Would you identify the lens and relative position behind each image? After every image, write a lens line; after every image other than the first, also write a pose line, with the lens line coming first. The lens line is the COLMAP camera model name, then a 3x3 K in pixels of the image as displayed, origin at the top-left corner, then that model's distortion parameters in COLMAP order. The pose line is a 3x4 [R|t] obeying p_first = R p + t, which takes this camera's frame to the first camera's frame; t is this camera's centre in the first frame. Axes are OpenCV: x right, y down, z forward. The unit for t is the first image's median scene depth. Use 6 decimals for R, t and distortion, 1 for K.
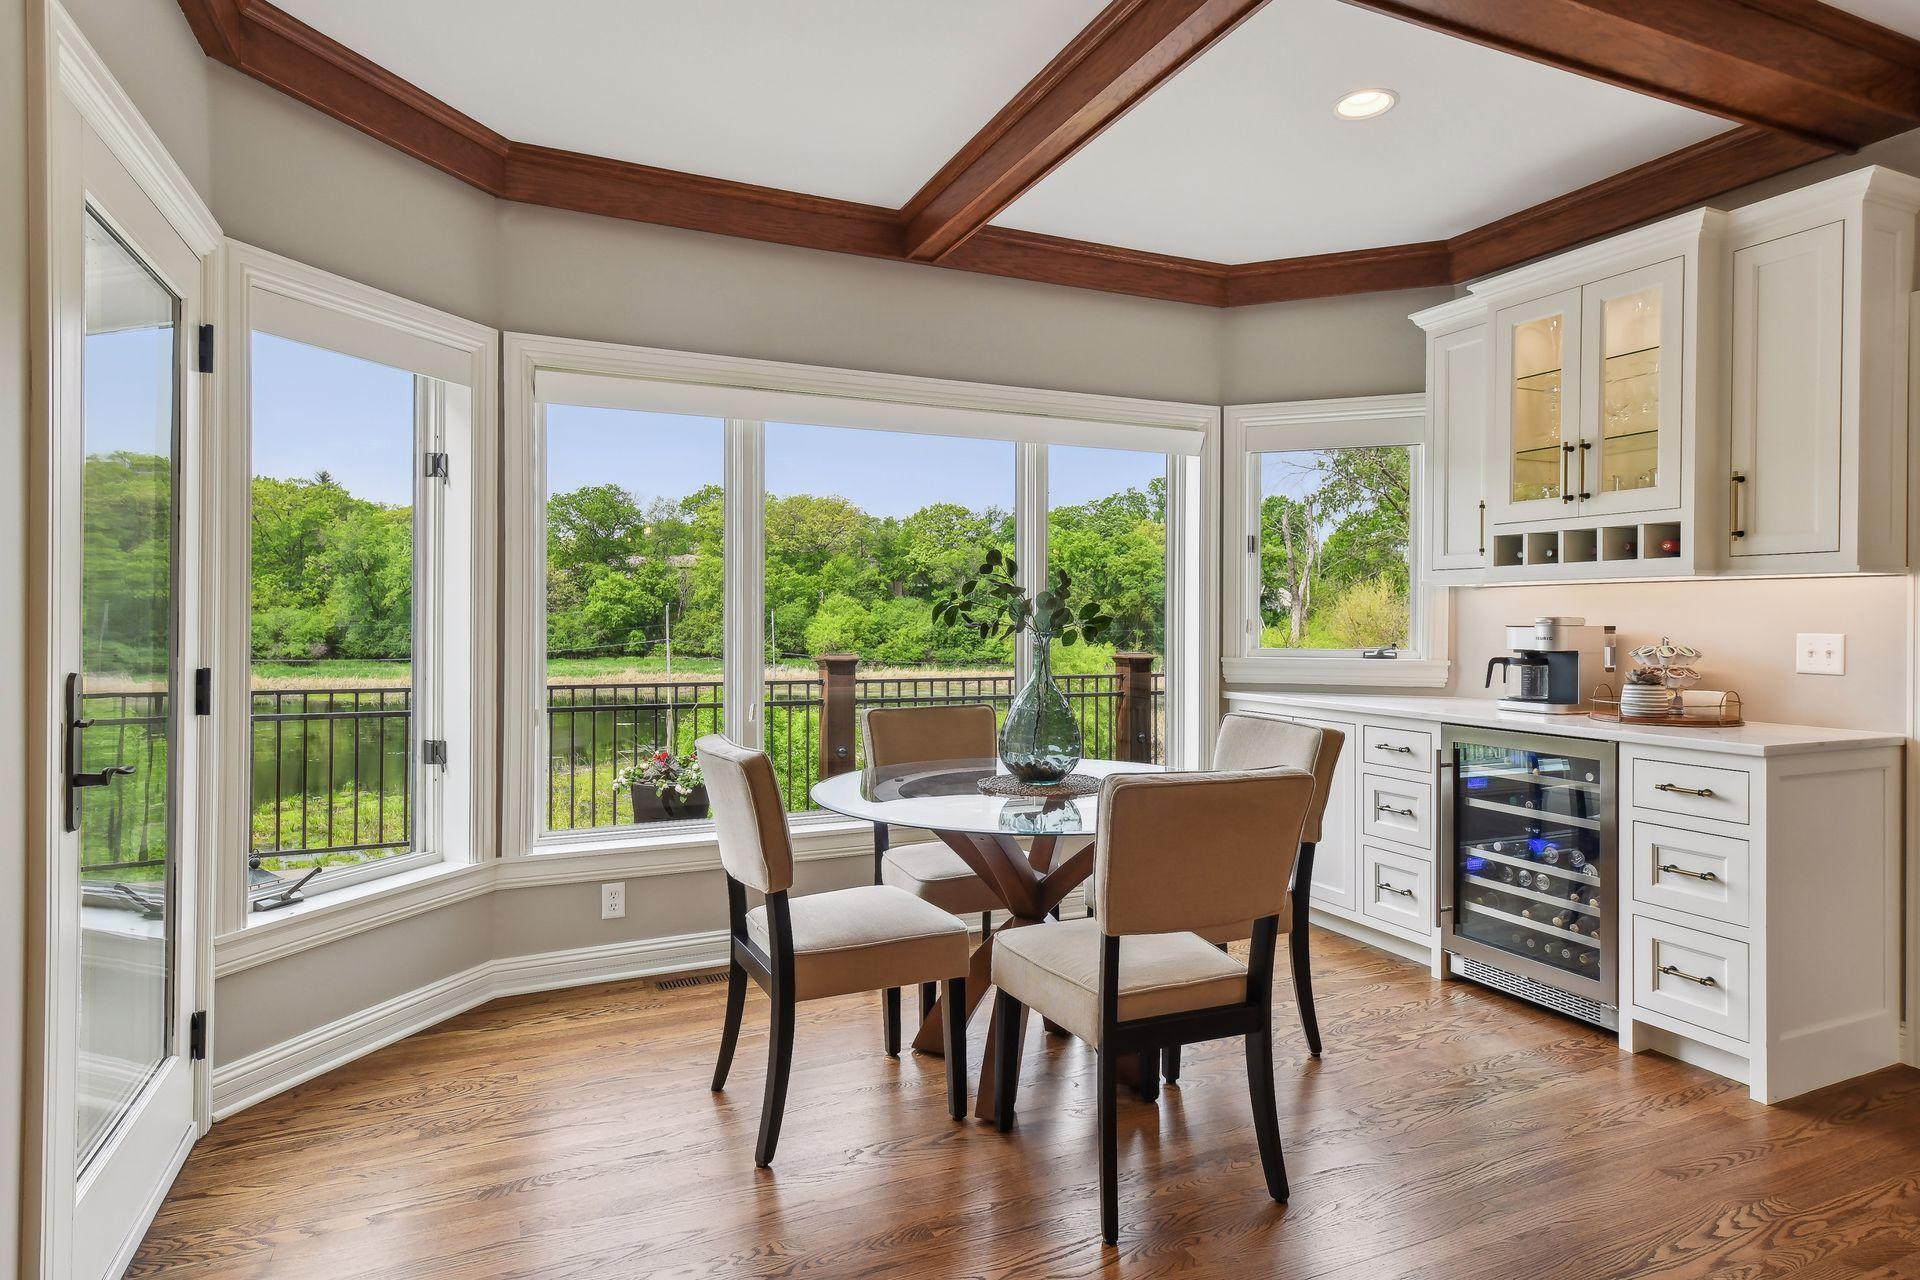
lens RADIAL K [[1052.8, 0, 957.9], [0, 1052.8, 612.8], [0, 0, 1]] dist [0.010466, 0.000887]
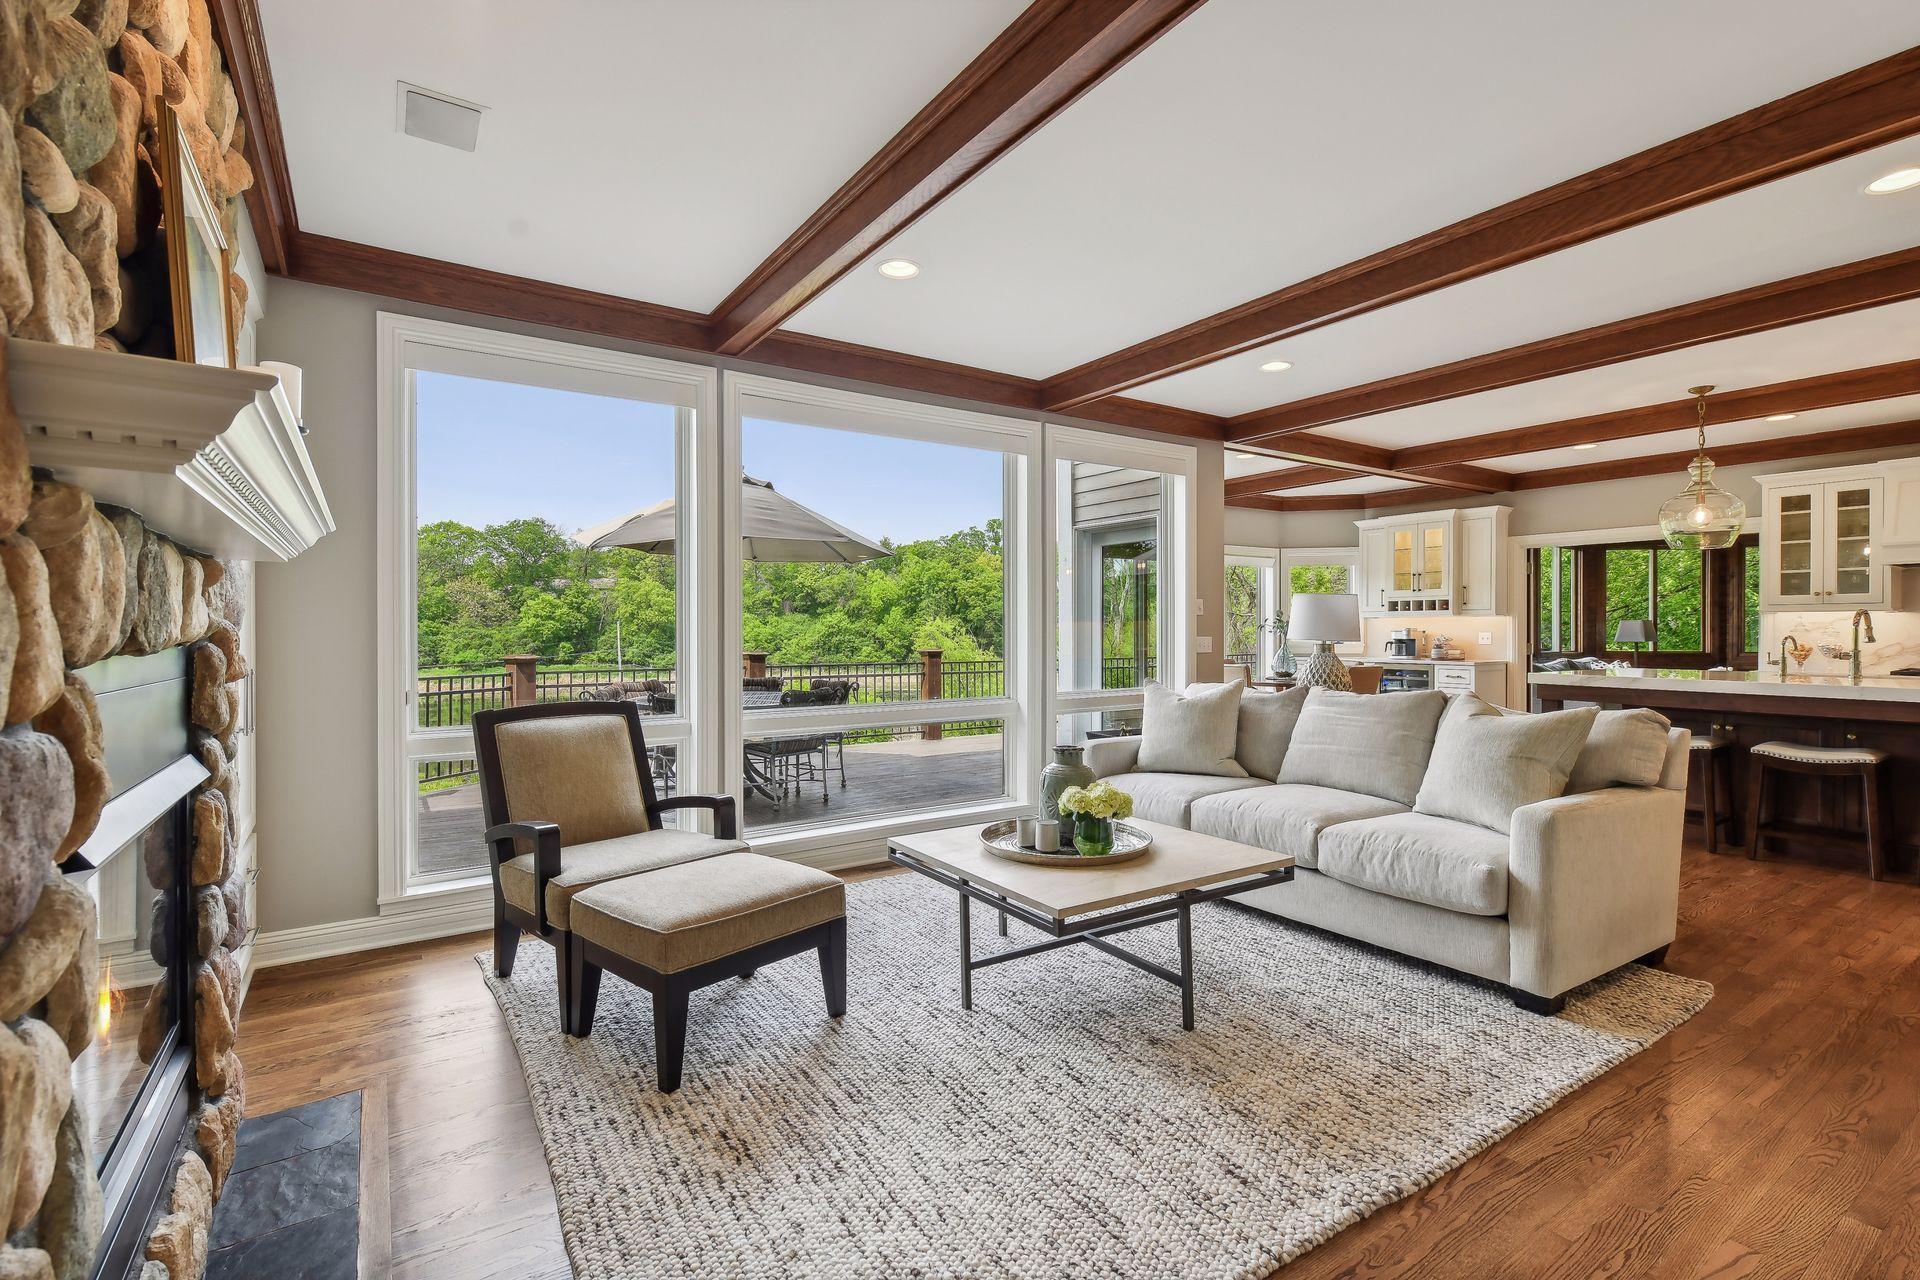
lens RADIAL K [[862.1, 0, 967.8], [0, 862.1, 633.8], [0, 0, 1]] dist [0.000796, -0.000118]
pose [[0.985140, -0.007095, 0.171605, -1.091087], [0.005448, 0.999935, 0.010062, -0.011099], [-0.171665, -0.008977, 0.985114, -1.213282]]
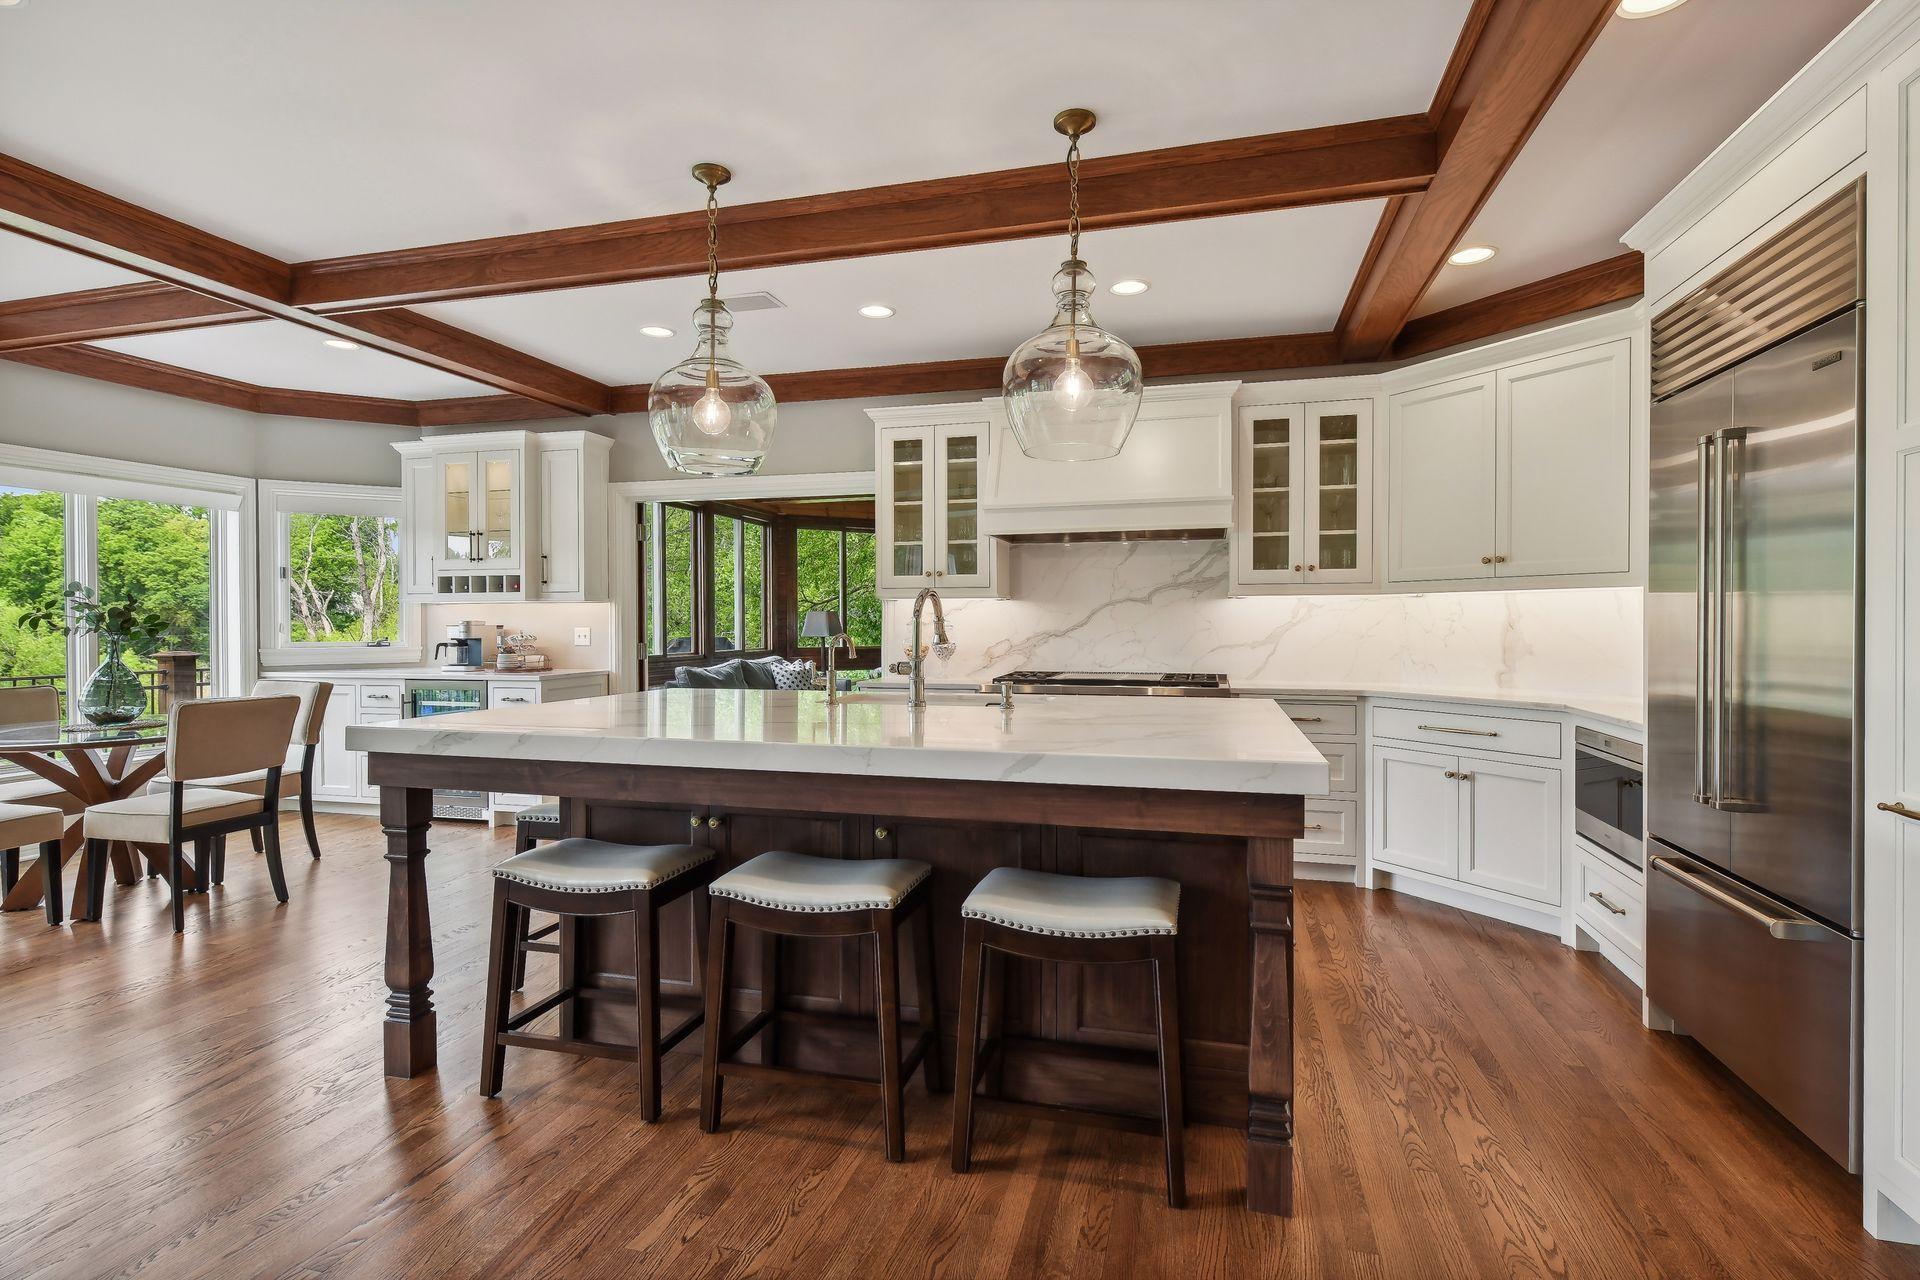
lens RADIAL K [[912.6, 0, 957.7], [0, 912.6, 626.1], [0, 0, 1]] dist [0.001867, 0.000034]
pose [[0.636647, -0.011404, 0.771071, -0.138401], [0.002795, 0.999918, 0.012480, -0.004031], [-0.771150, -0.005790, 0.636627, -0.697472]]
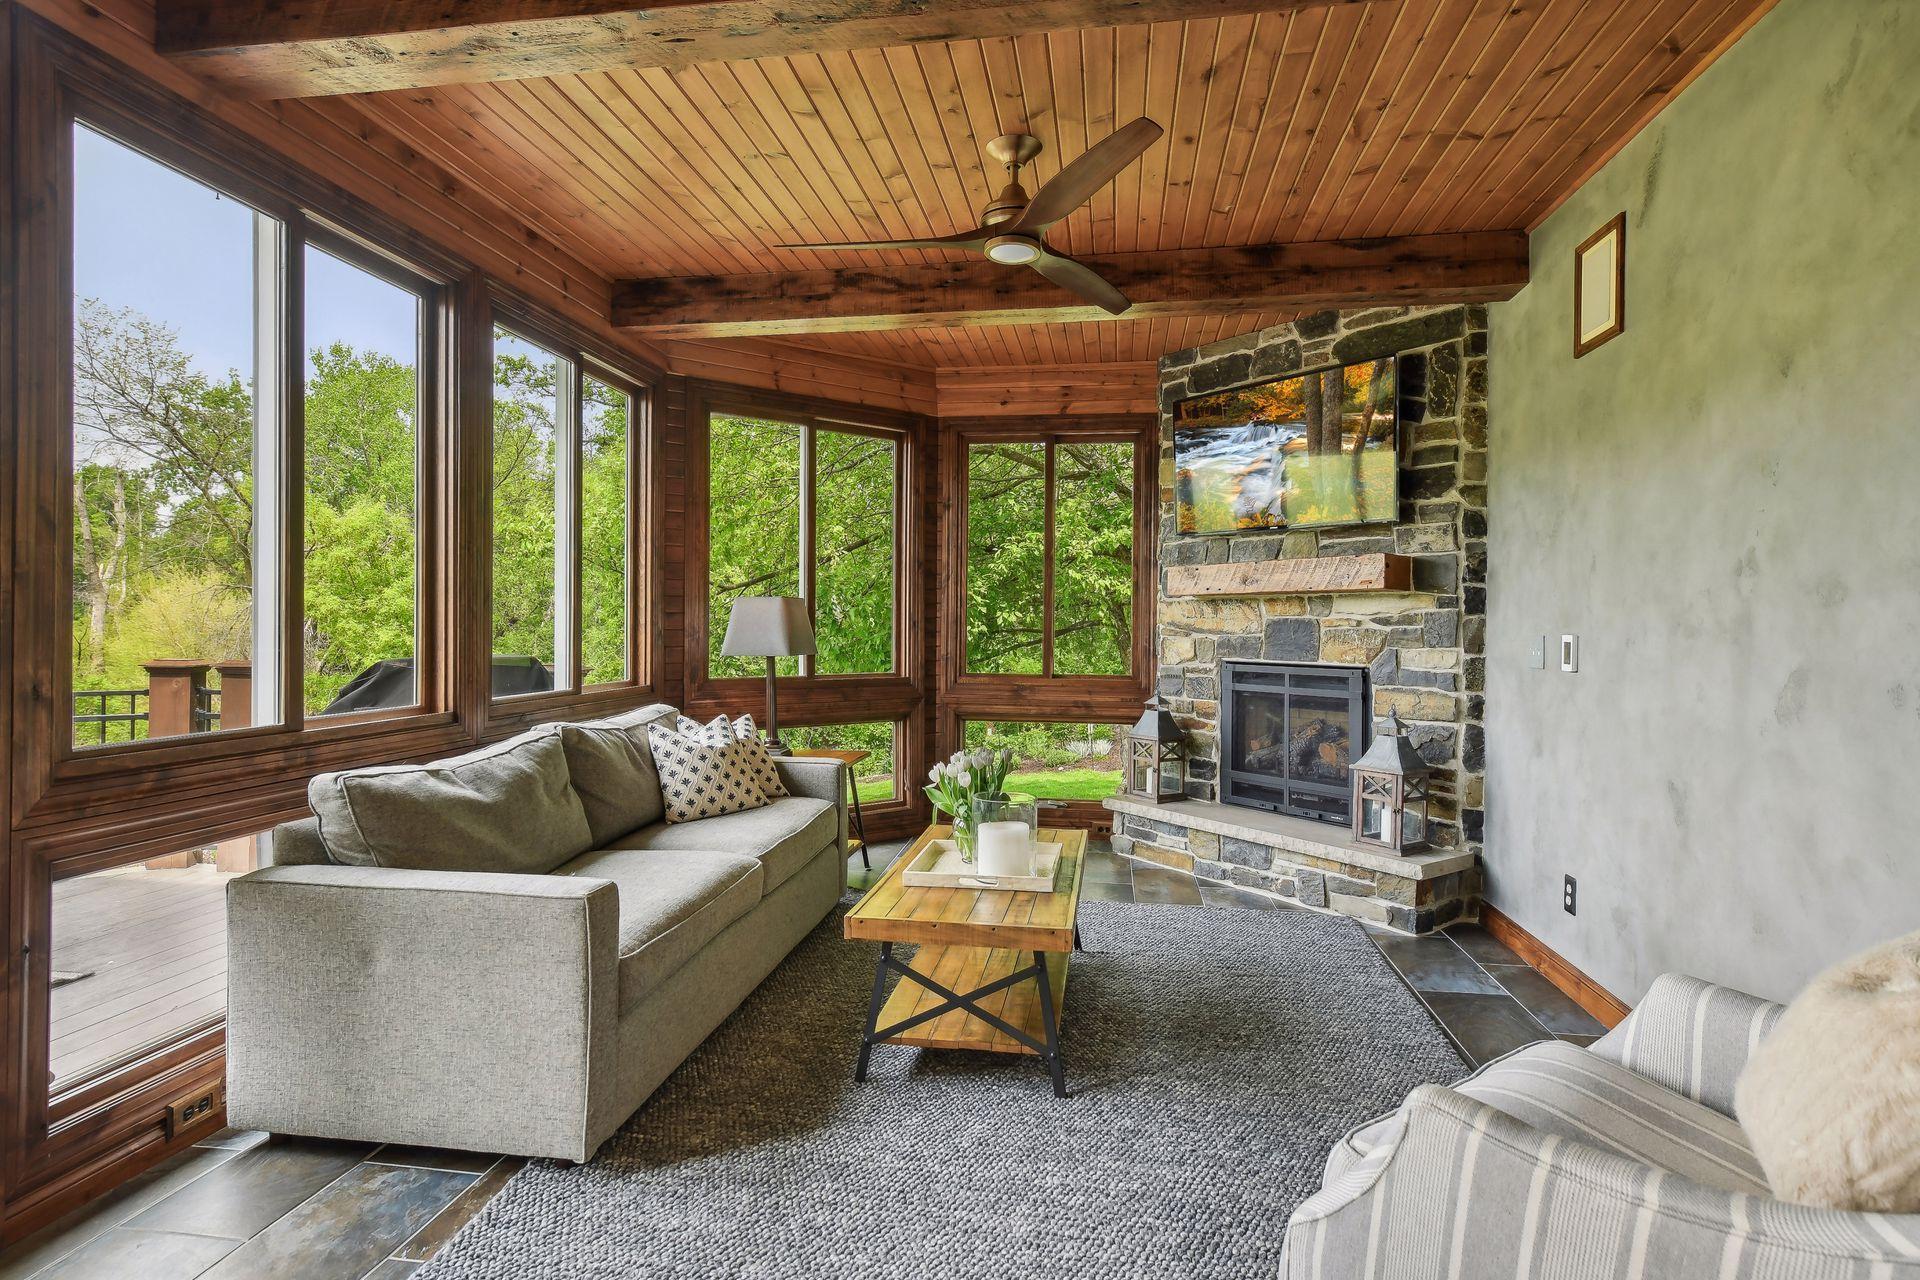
lens RADIAL K [[979.8, 0, 966.7], [0, 979.8, 622.7], [0, 0, 1]] dist [0.004103, 0.000976]
pose [[0.538583, -0.000633, 0.842572, 0.738679], [-0.009014, 0.999938, 0.006513, 0.005726], [-0.842524, -0.011103, 0.538544, 0.407266]]
